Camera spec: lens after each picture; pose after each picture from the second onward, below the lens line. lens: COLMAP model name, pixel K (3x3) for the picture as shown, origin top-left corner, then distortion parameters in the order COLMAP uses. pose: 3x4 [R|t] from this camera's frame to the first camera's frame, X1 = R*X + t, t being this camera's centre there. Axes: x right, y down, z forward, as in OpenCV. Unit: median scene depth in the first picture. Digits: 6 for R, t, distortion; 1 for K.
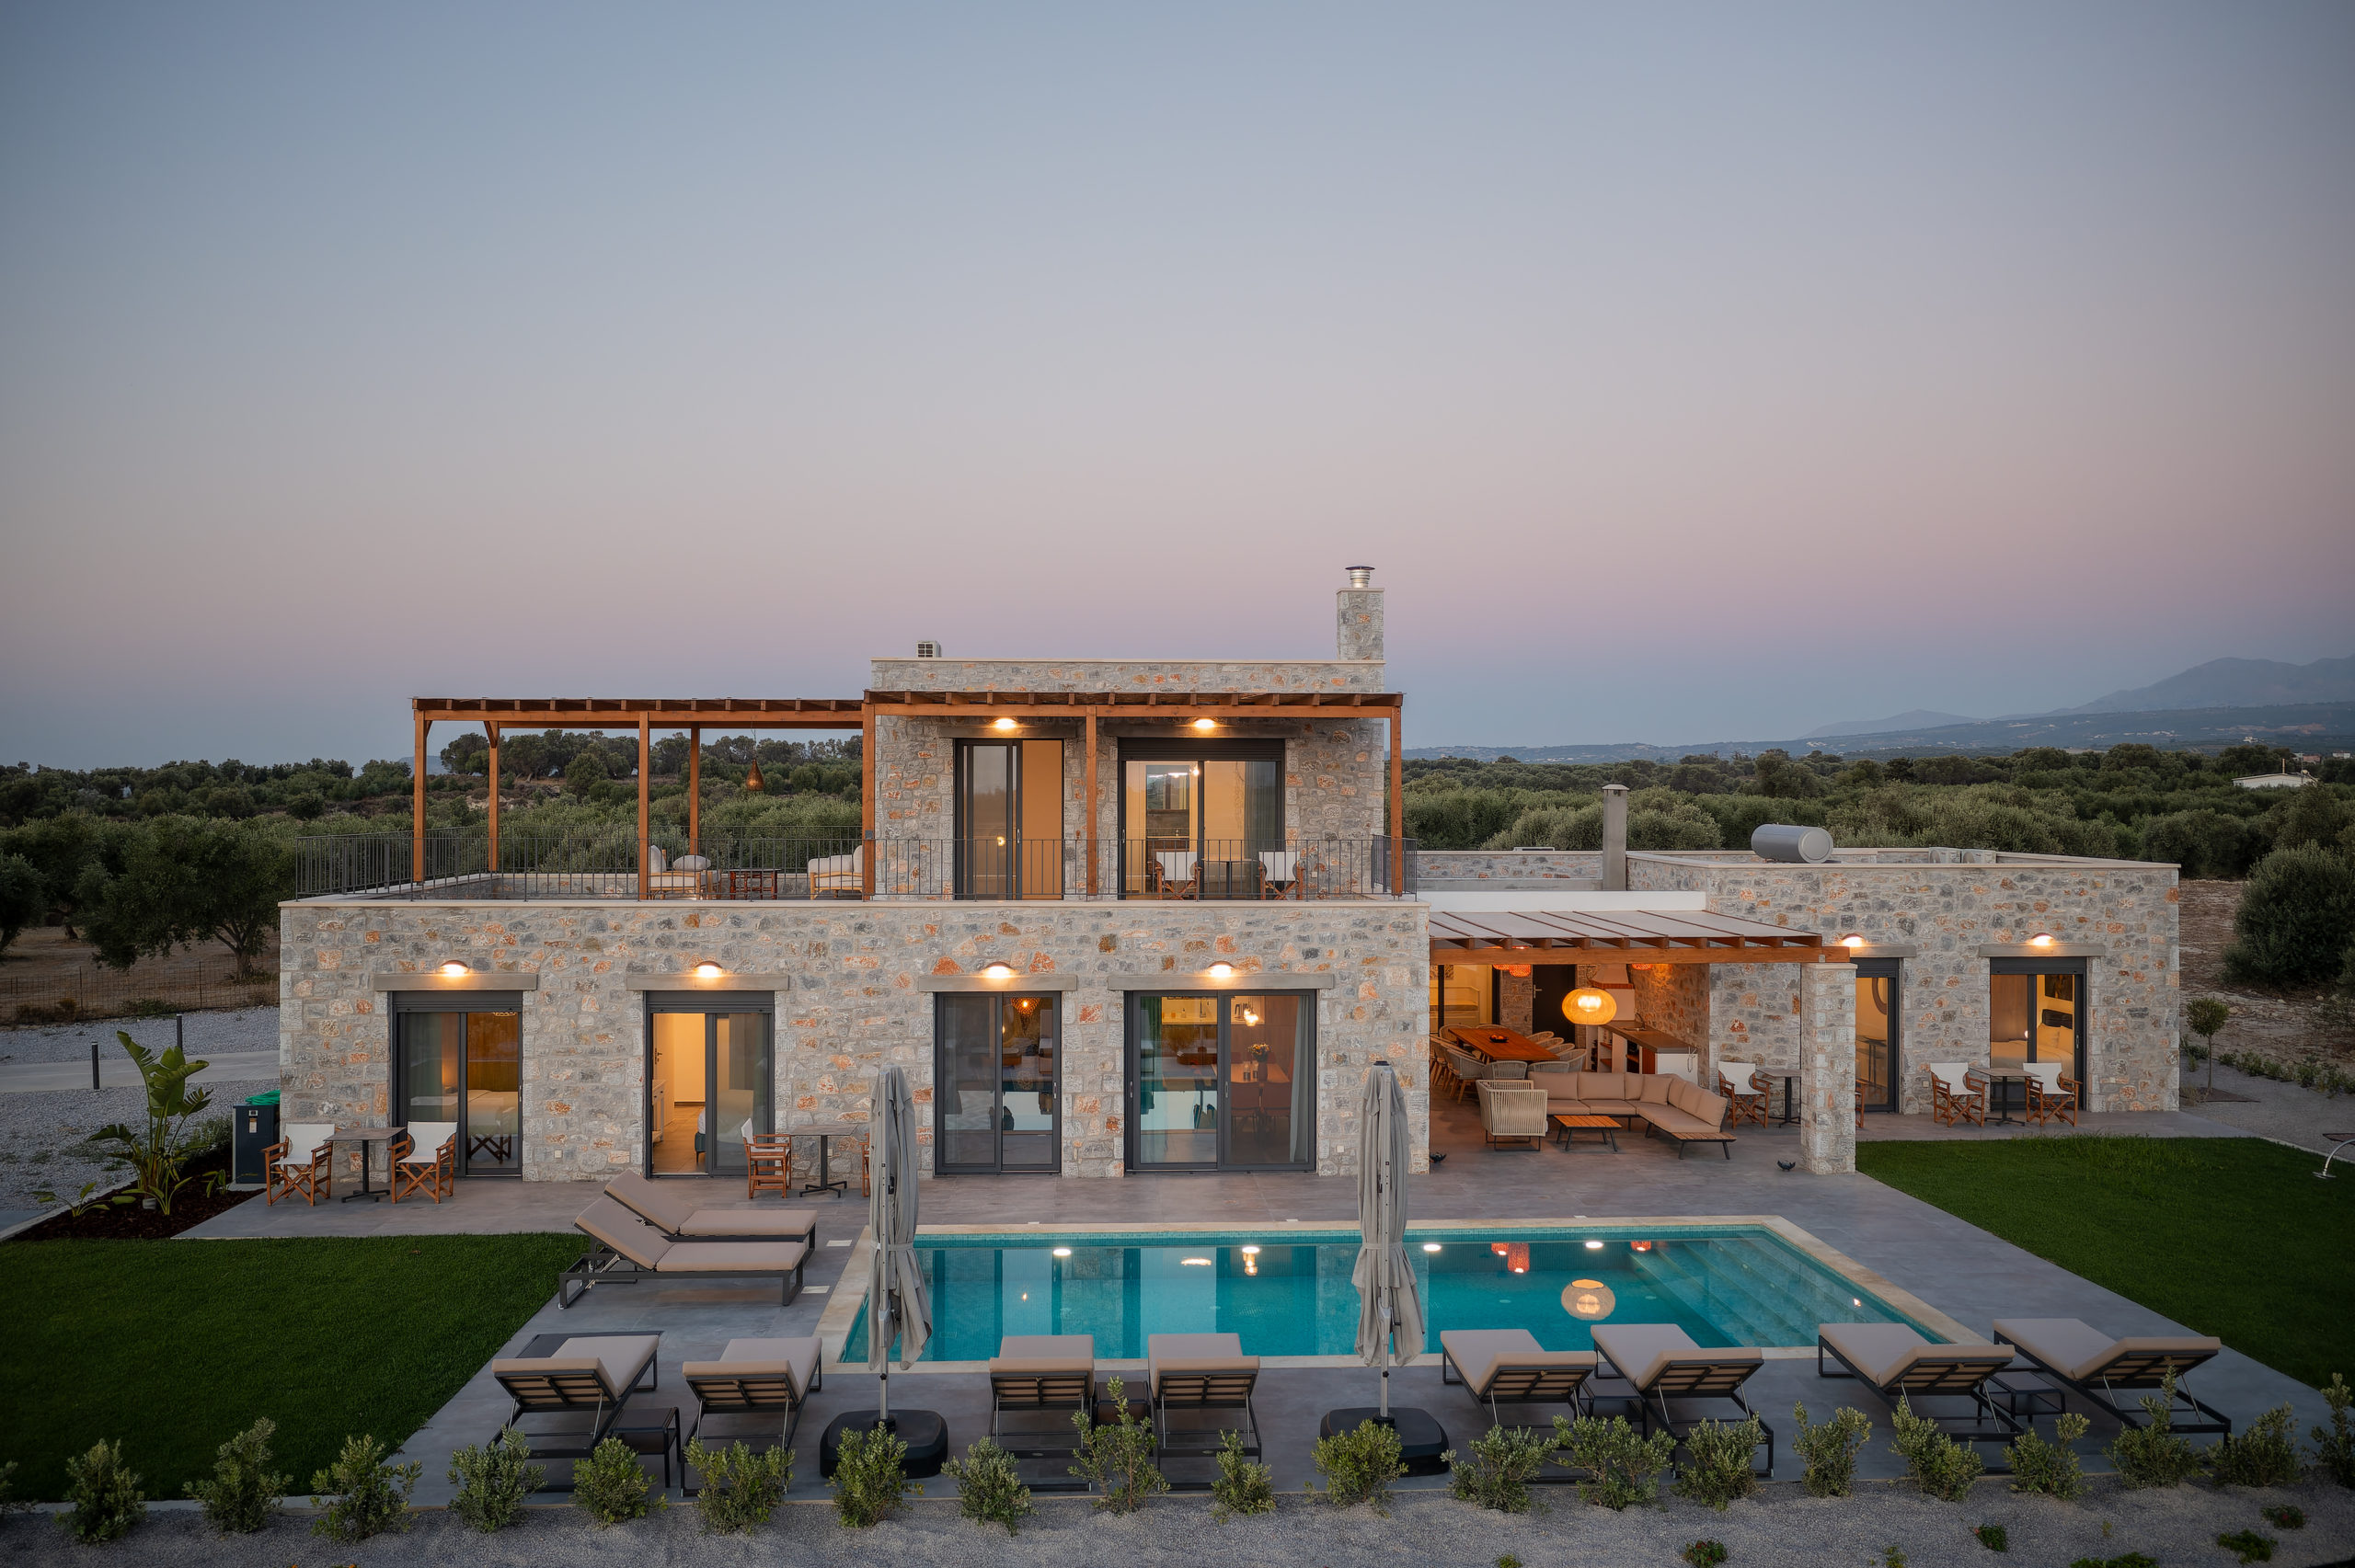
lens RADIAL K [[1798.6, 0, 1177.5], [0, 1798.6, 784.0], [0, 0, 1]] dist [-0.036425, 0.060916]
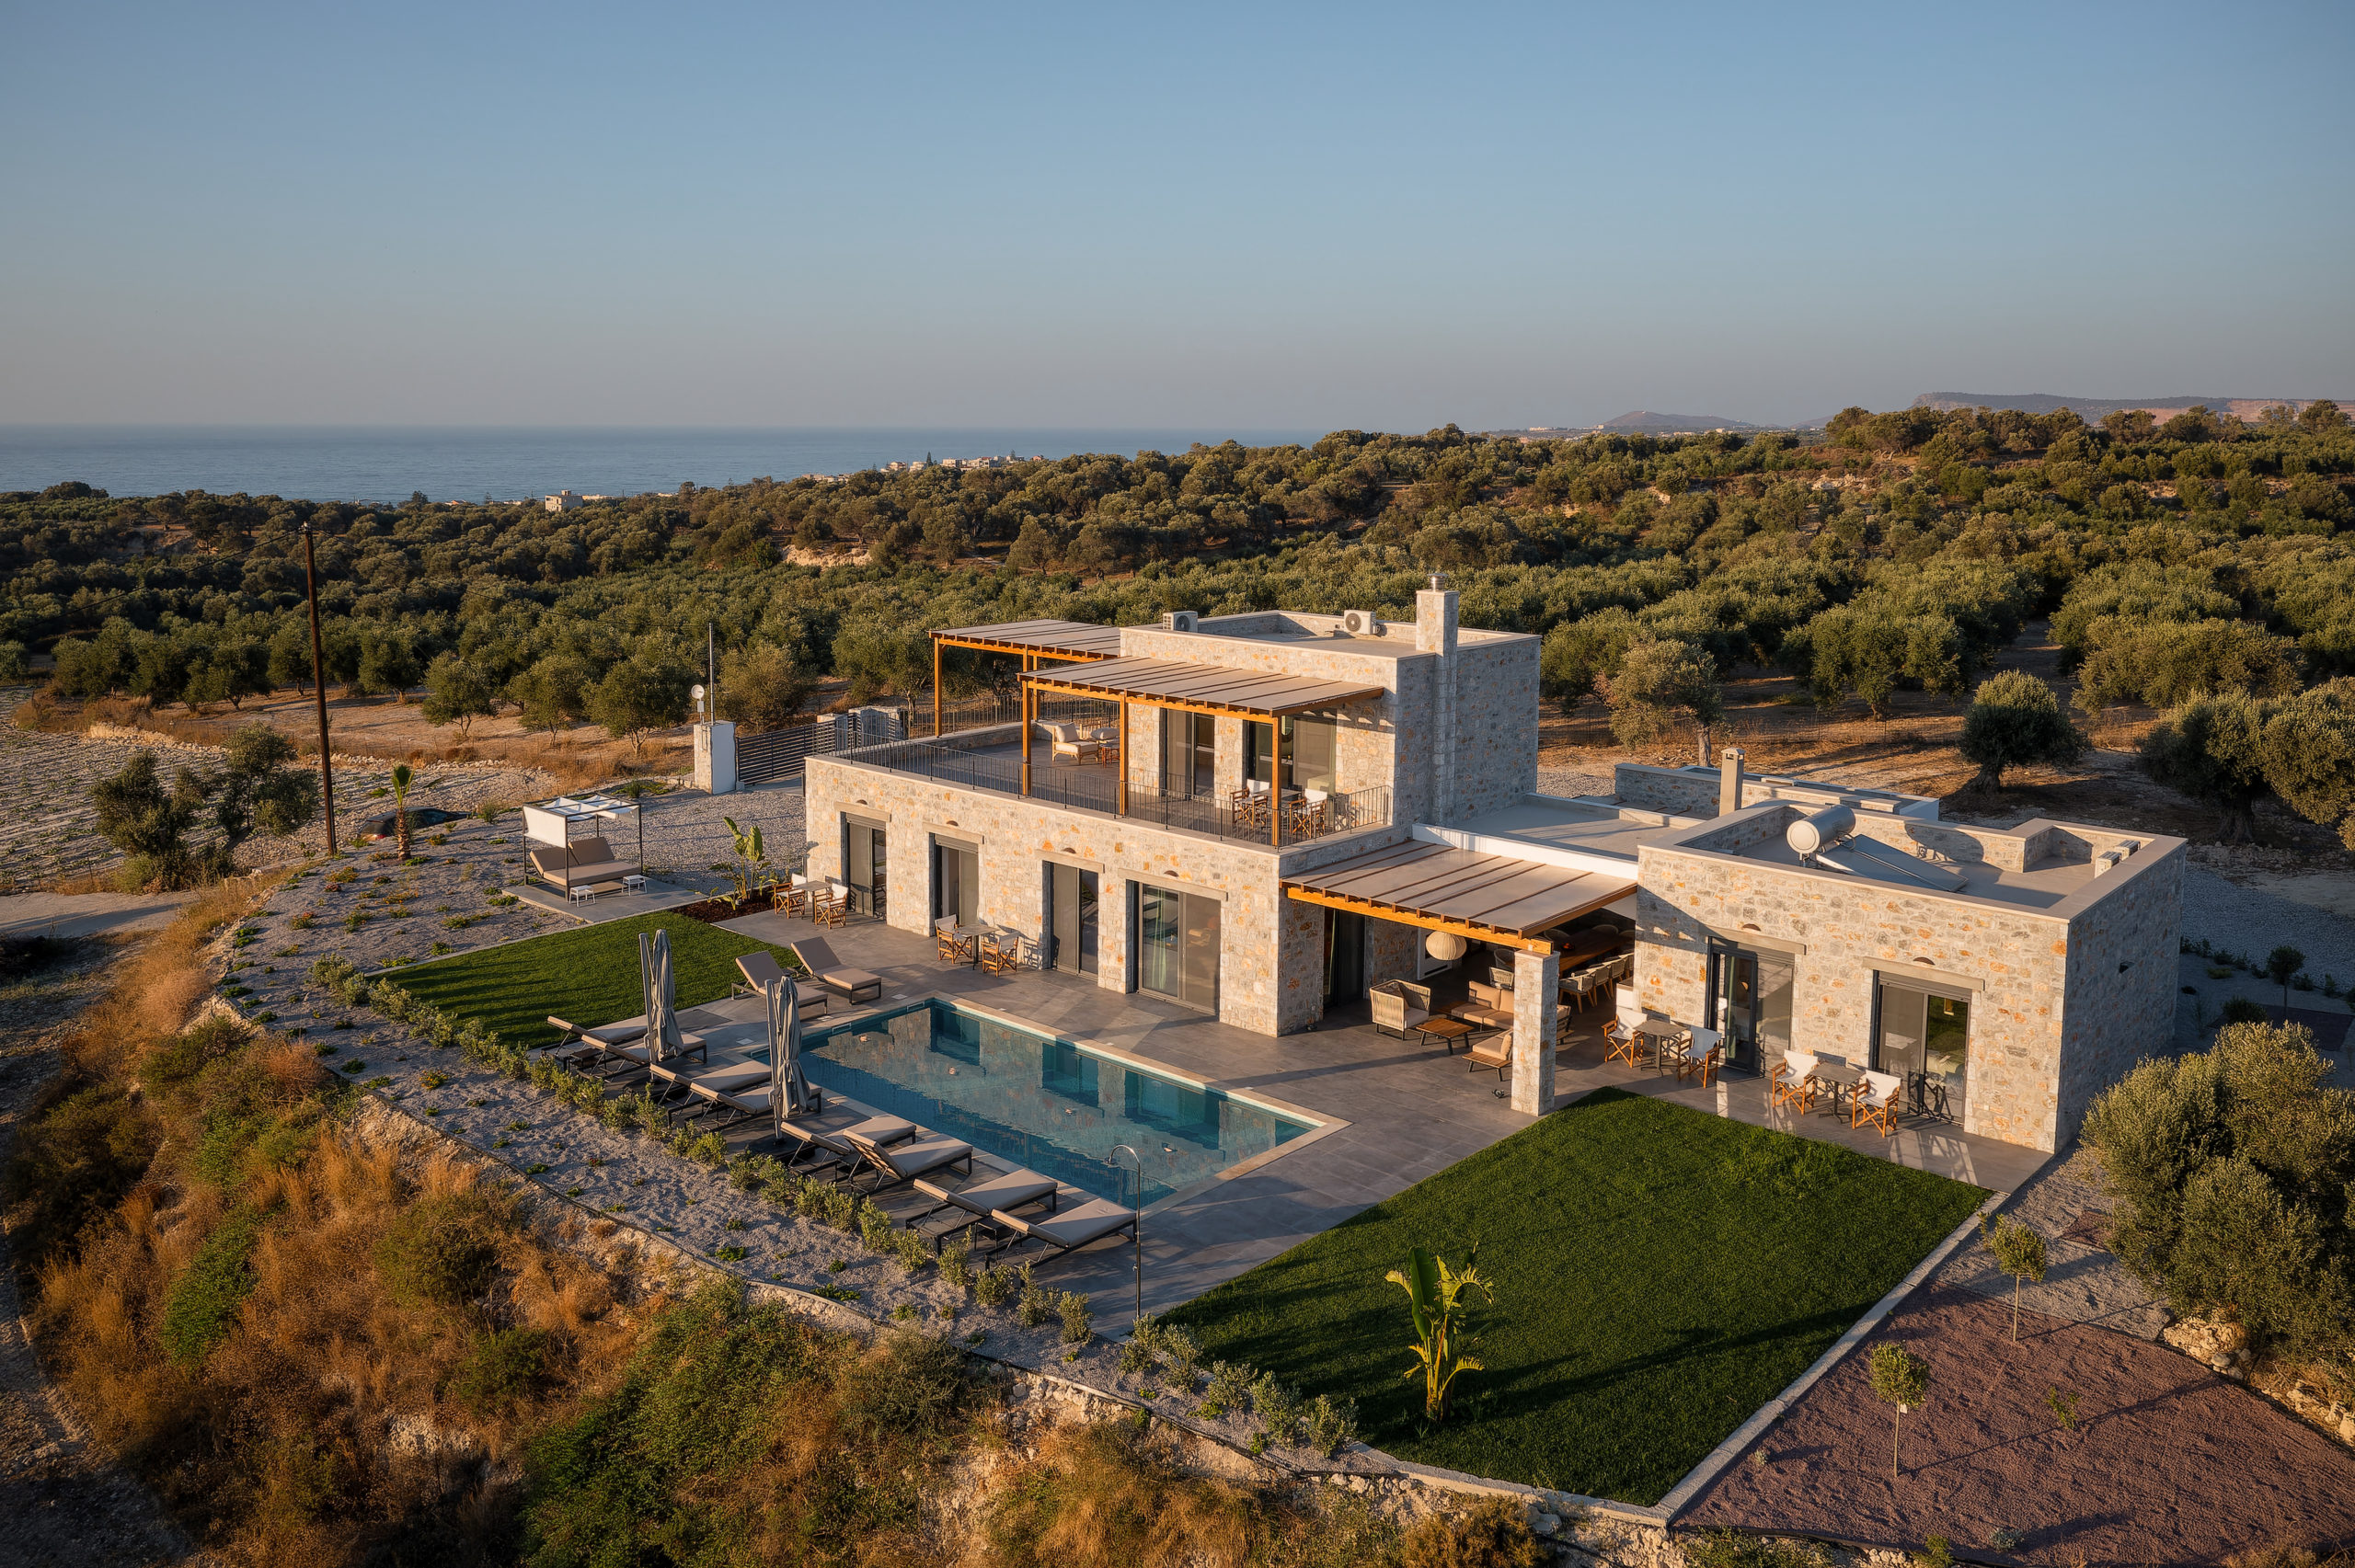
lens RADIAL K [[1833.7, 0, 1152.7], [0, 1833.7, 641.9], [0, 0, 1]] dist [-0.019495, 0.010207]
pose [[0.703538, 0.084009, -0.705675, 1.101903], [-0.000886, 0.993091, 0.117343, -0.279133], [0.710657, -0.081930, 0.698752, -0.088882]]
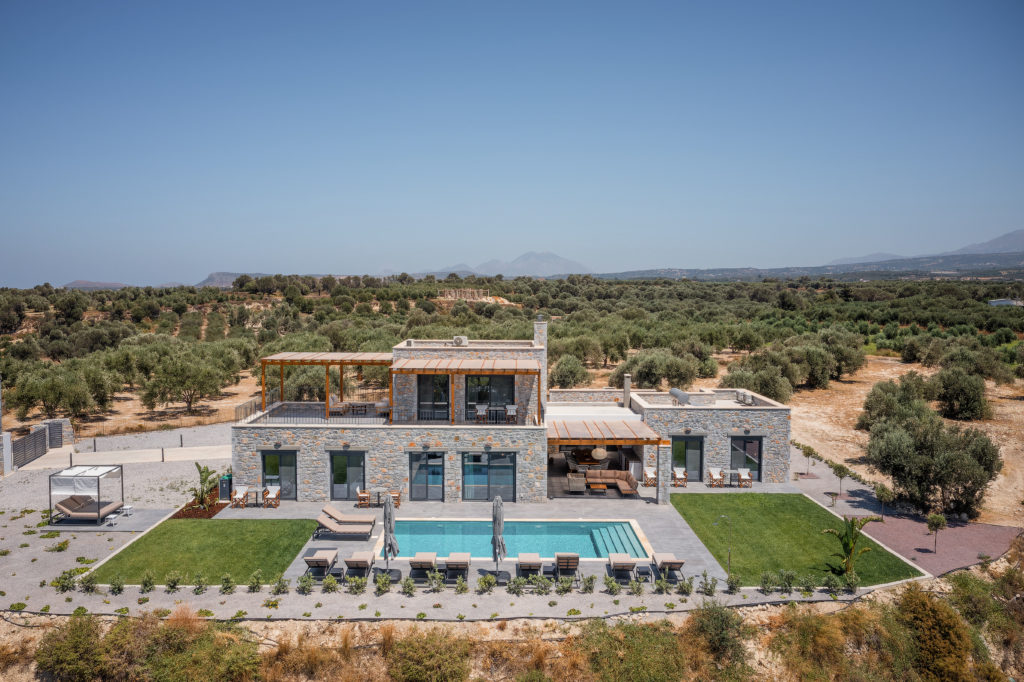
lens RADIAL K [[785.1, 0, 493.6], [0, 785.1, 339.3], [0, 0, 1]] dist [-0.014493, 0.003314]
pose [[0.997896, 0.003677, -0.064735, 0.134880], [0.000740, 0.997680, 0.068071, -0.214624], [0.064835, -0.067976, 0.995578, -0.538727]]
